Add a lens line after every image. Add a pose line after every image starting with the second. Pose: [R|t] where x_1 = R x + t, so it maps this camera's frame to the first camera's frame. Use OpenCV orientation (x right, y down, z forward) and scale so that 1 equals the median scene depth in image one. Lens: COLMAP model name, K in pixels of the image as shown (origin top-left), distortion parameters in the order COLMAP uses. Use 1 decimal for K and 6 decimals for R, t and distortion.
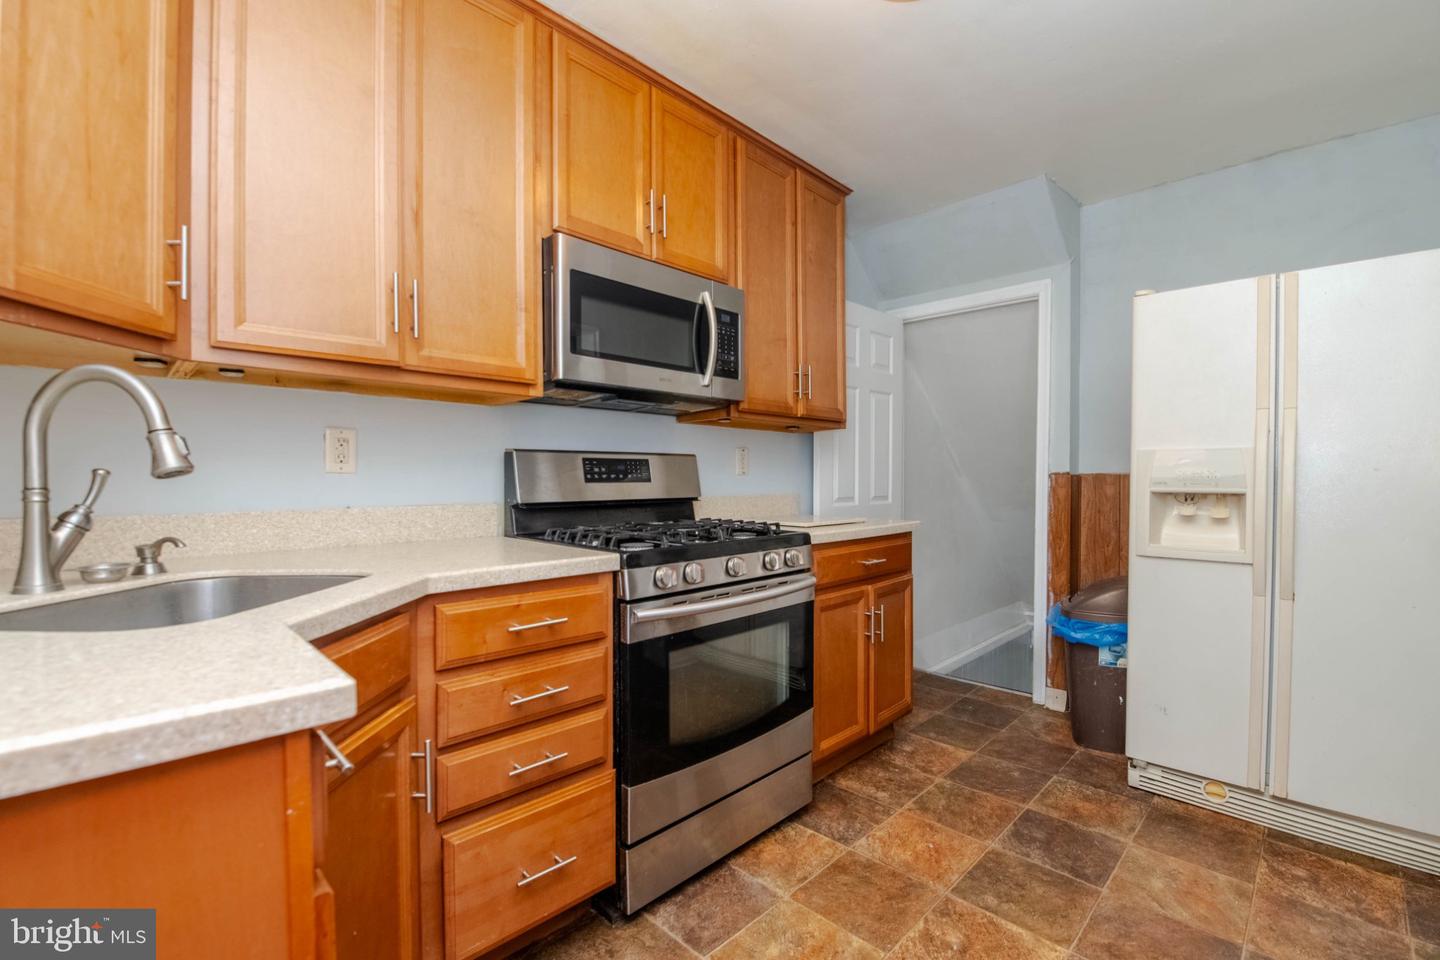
lens RADIAL K [[643.7, 0, 697.1], [0, 643.7, 489.3], [0, 0, 1]] dist [-0.024321, -0.003045]
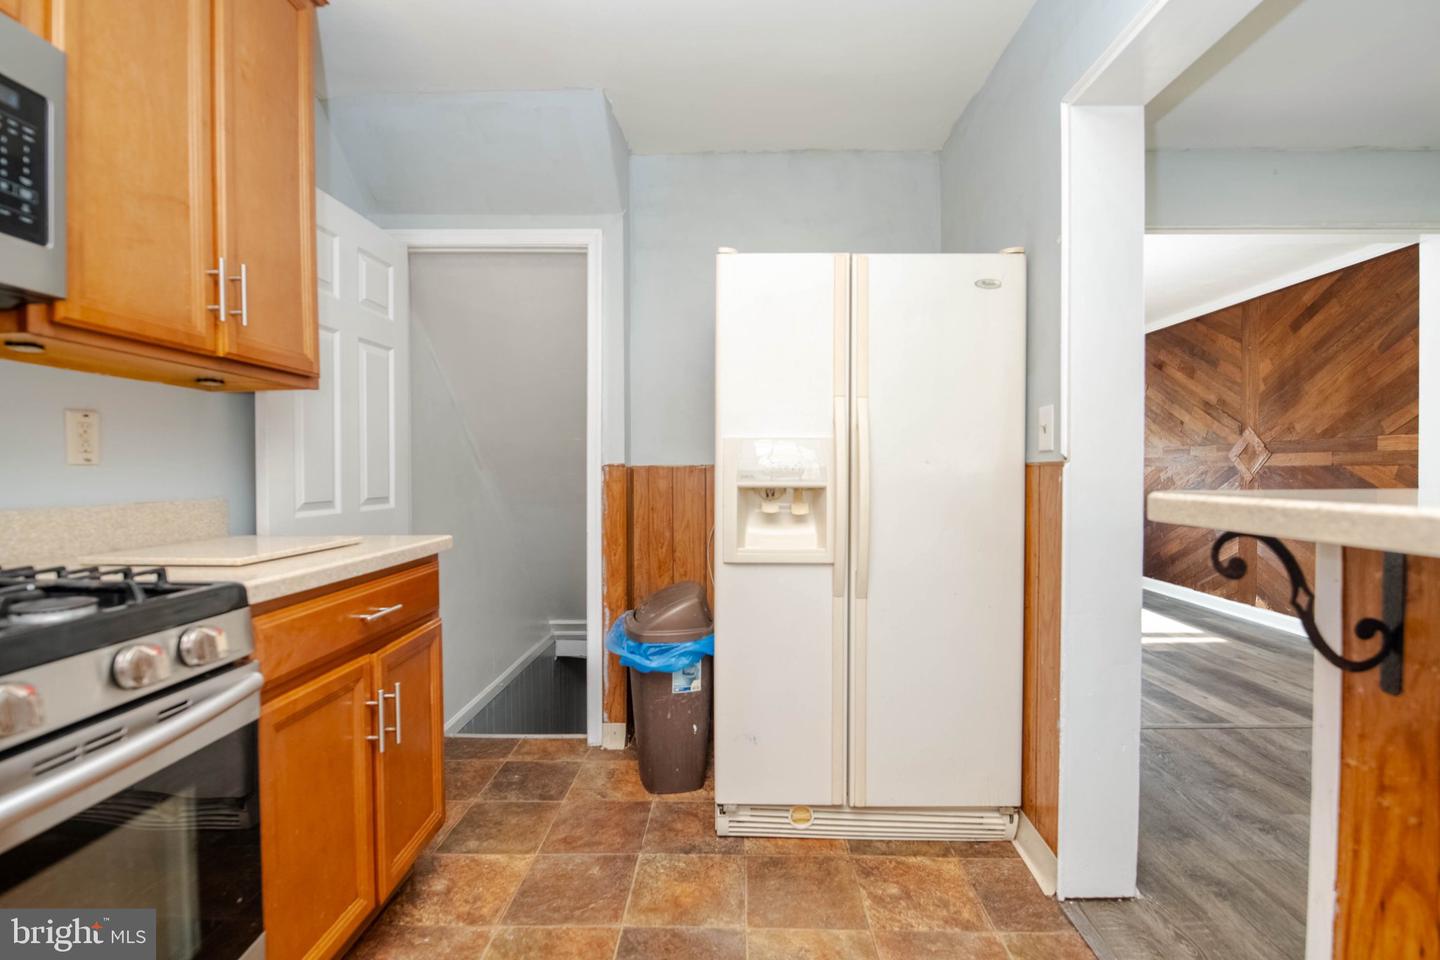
lens RADIAL K [[679.4, 0, 745.5], [0, 679.4, 483.8], [0, 0, 1]] dist [-0.002464, -0.007650]
pose [[0.697811, -0.013598, 0.716153, 0.063019], [0.012735, 0.999897, 0.006577, -0.005690], [-0.716168, 0.004531, 0.697913, 0.316535]]
